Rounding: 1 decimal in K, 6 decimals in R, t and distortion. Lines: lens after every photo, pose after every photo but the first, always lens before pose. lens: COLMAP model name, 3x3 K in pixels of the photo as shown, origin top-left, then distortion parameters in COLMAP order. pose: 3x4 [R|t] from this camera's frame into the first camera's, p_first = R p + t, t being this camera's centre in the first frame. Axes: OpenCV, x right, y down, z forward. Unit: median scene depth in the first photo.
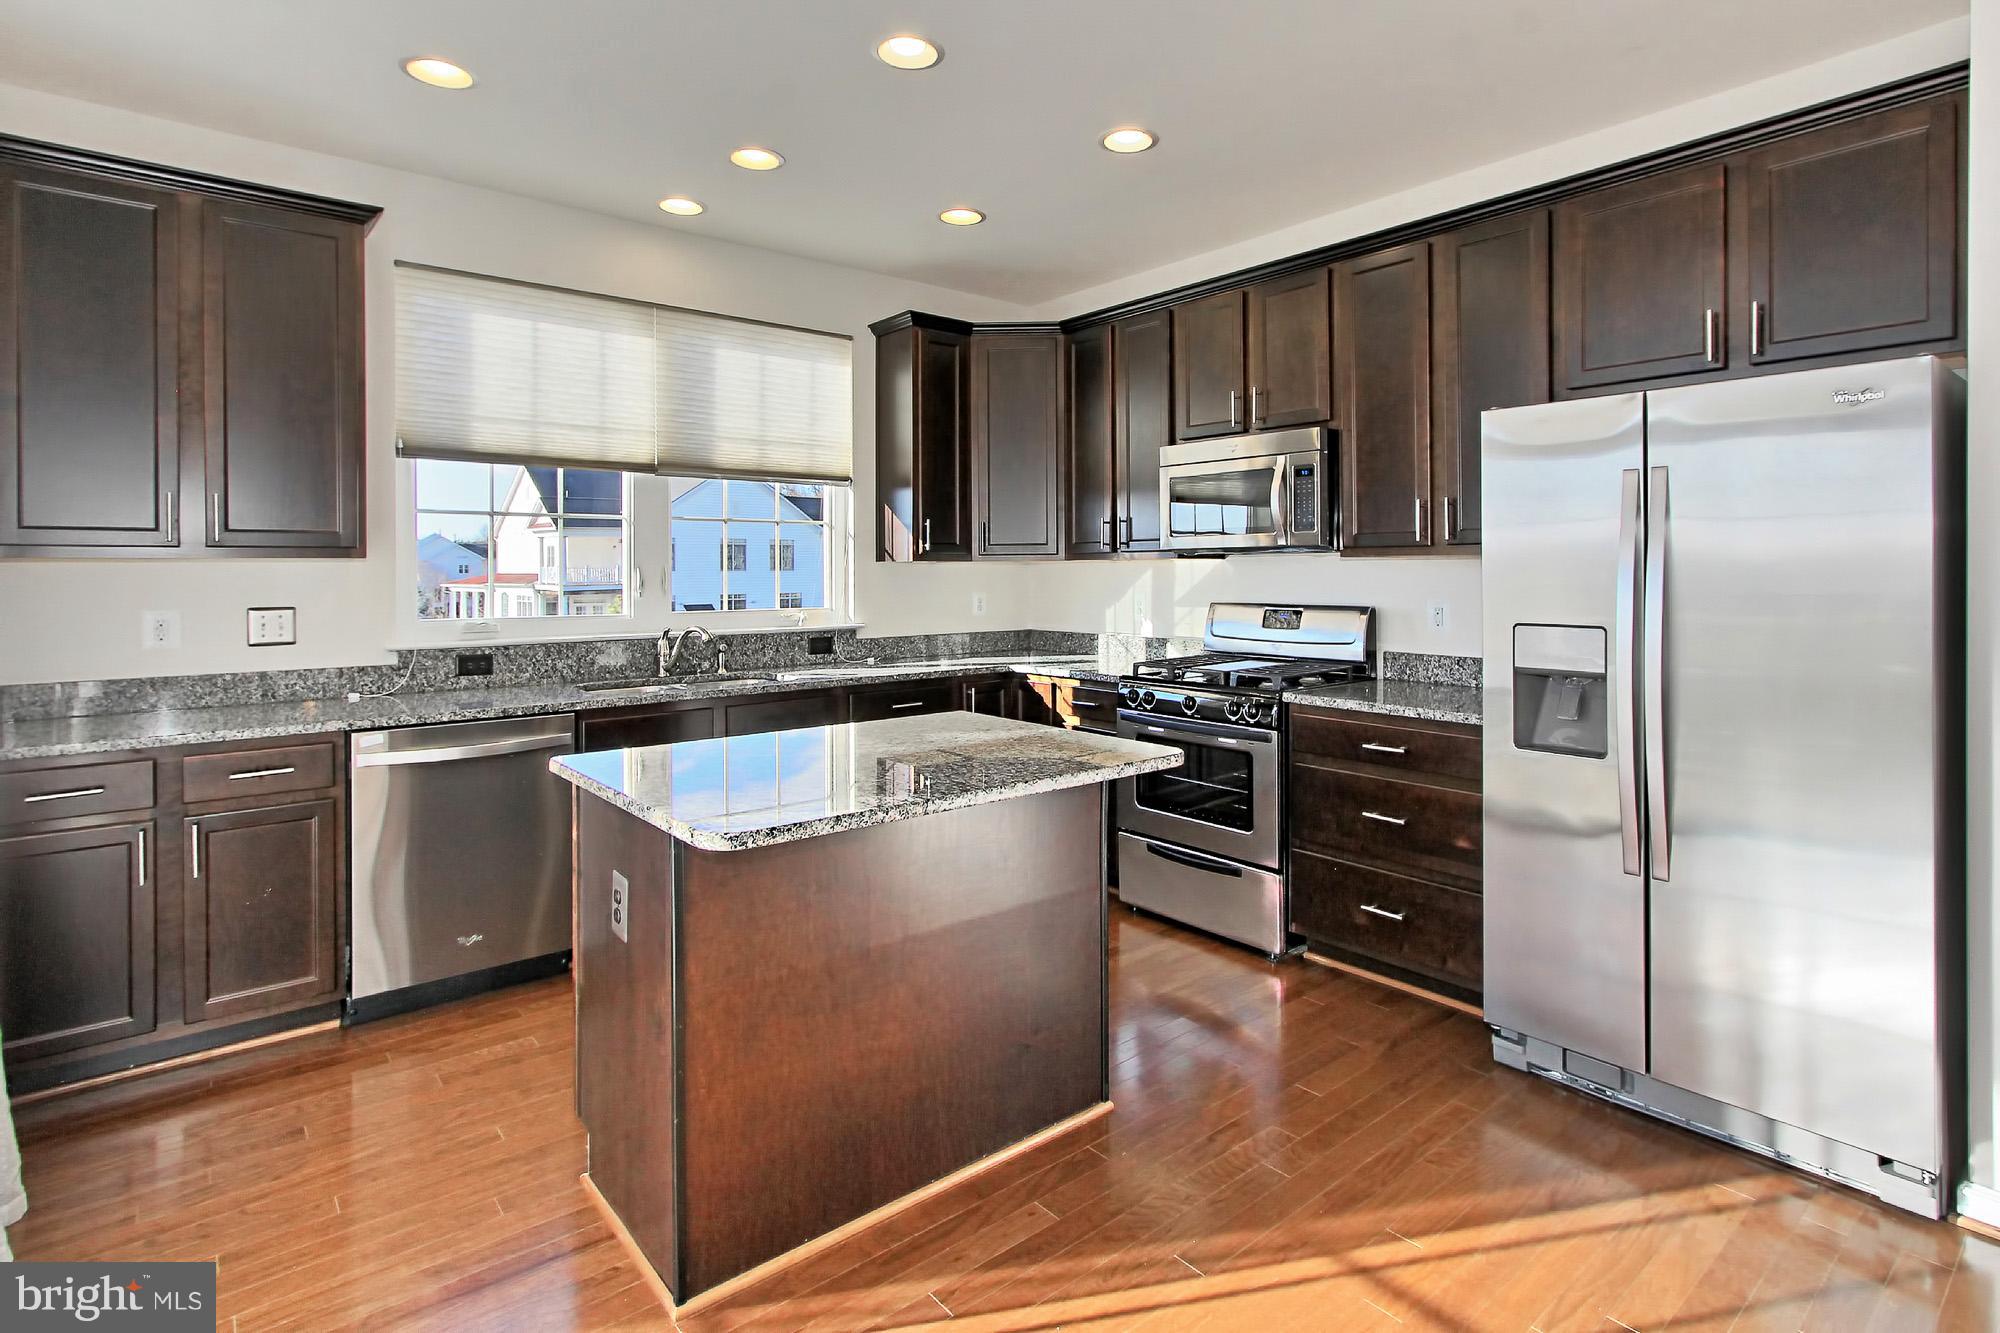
lens RADIAL K [[992.8, 0, 1007.6], [0, 992.8, 572.6], [0, 0, 1]] dist [-0.036475, 0.002222]
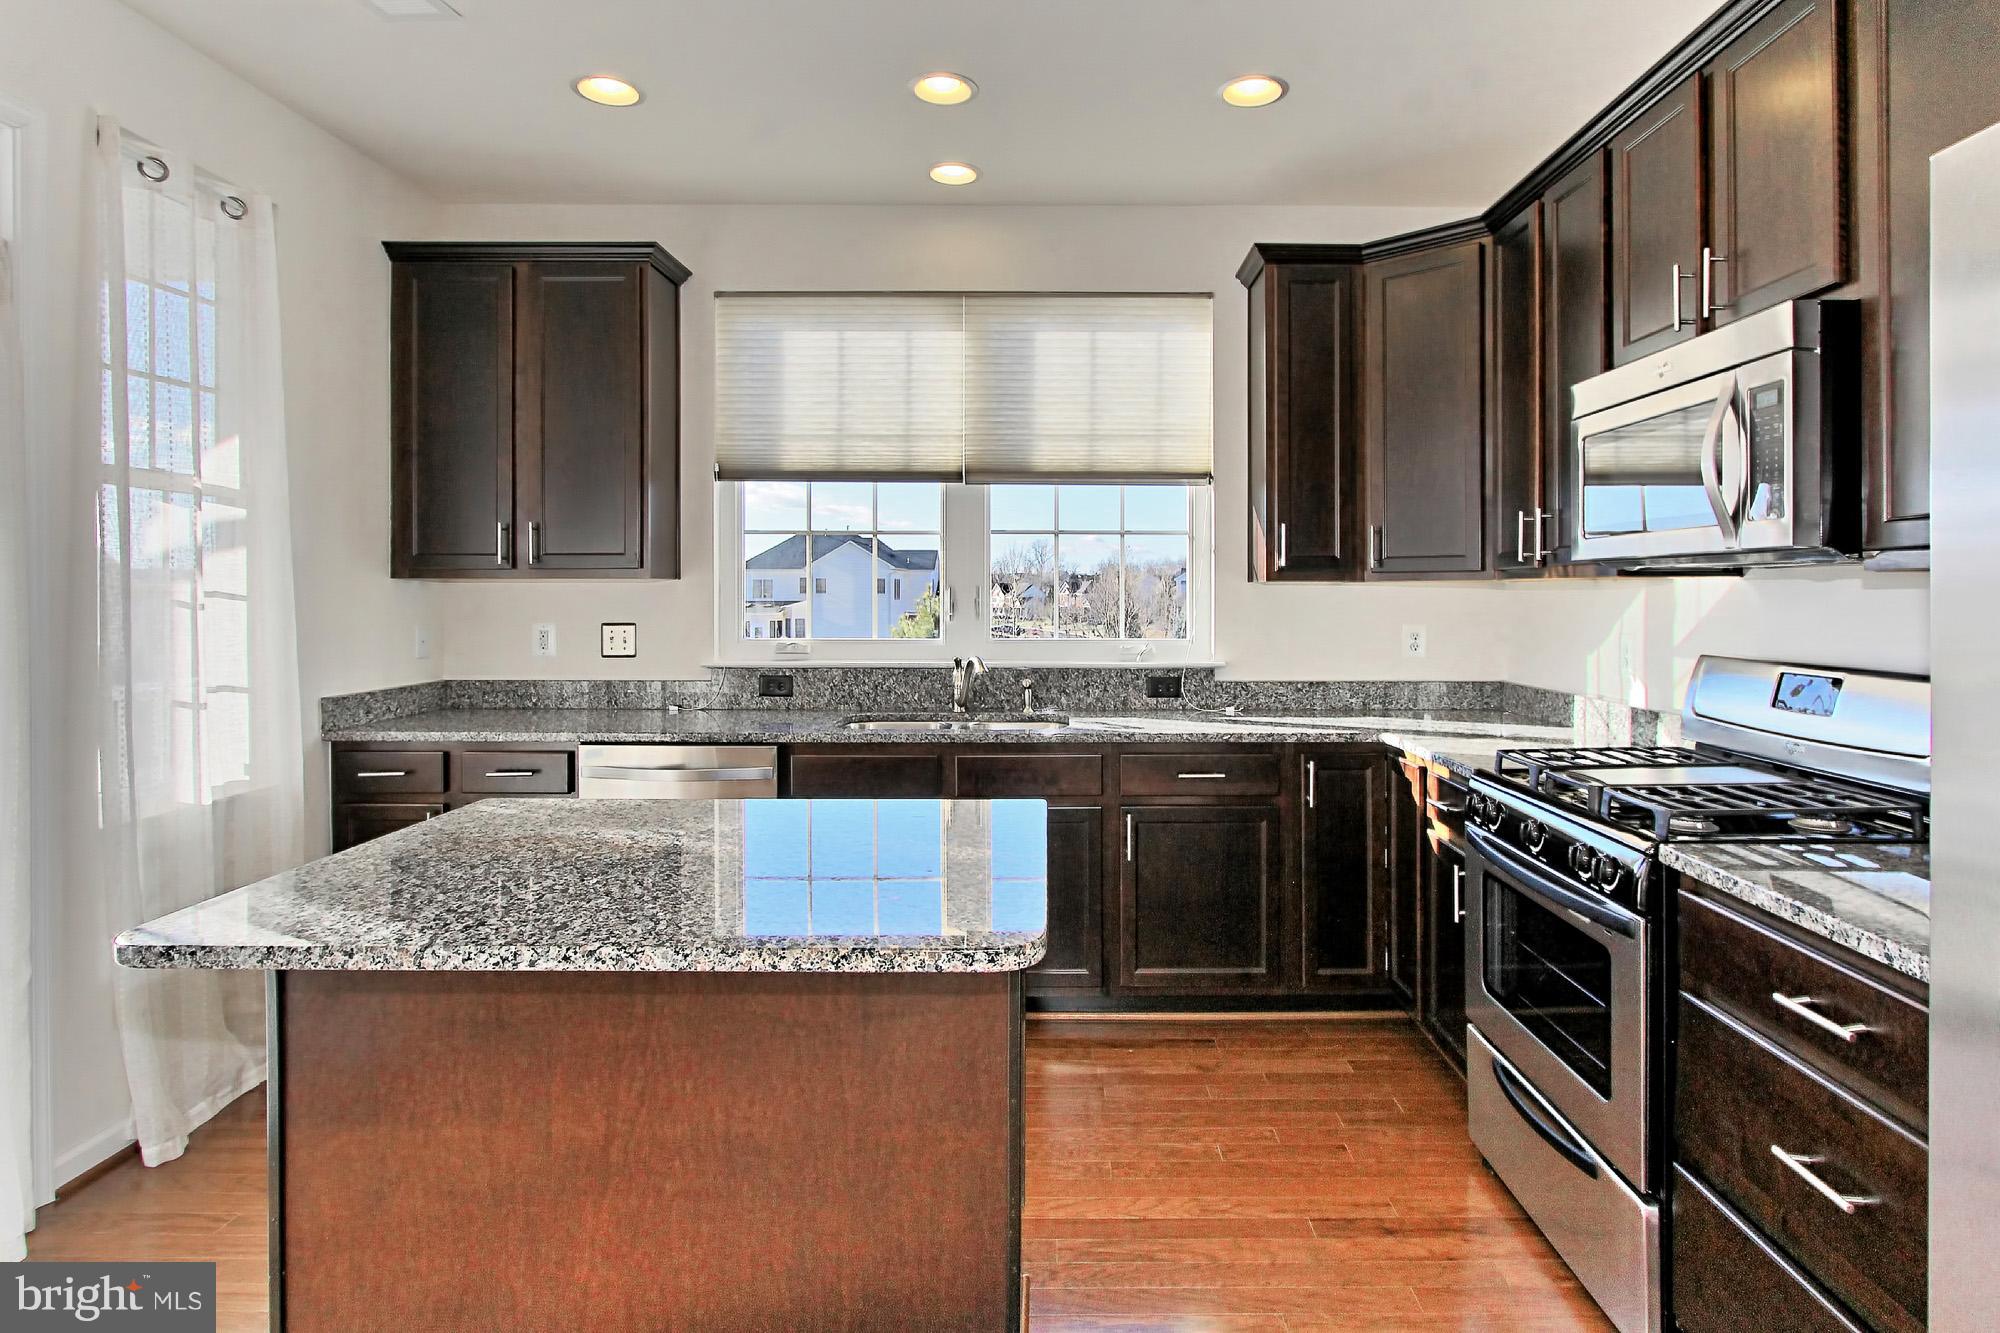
lens RADIAL K [[1039.4, 0, 997.9], [0, 1039.4, 599.0], [0, 0, 1]] dist [-0.046077, 0.000147]
pose [[0.766137, 0.010208, -0.642596, 0.272964], [-0.006636, 0.999946, 0.007972, -0.003391], [0.642643, -0.001843, 0.766164, 0.307851]]
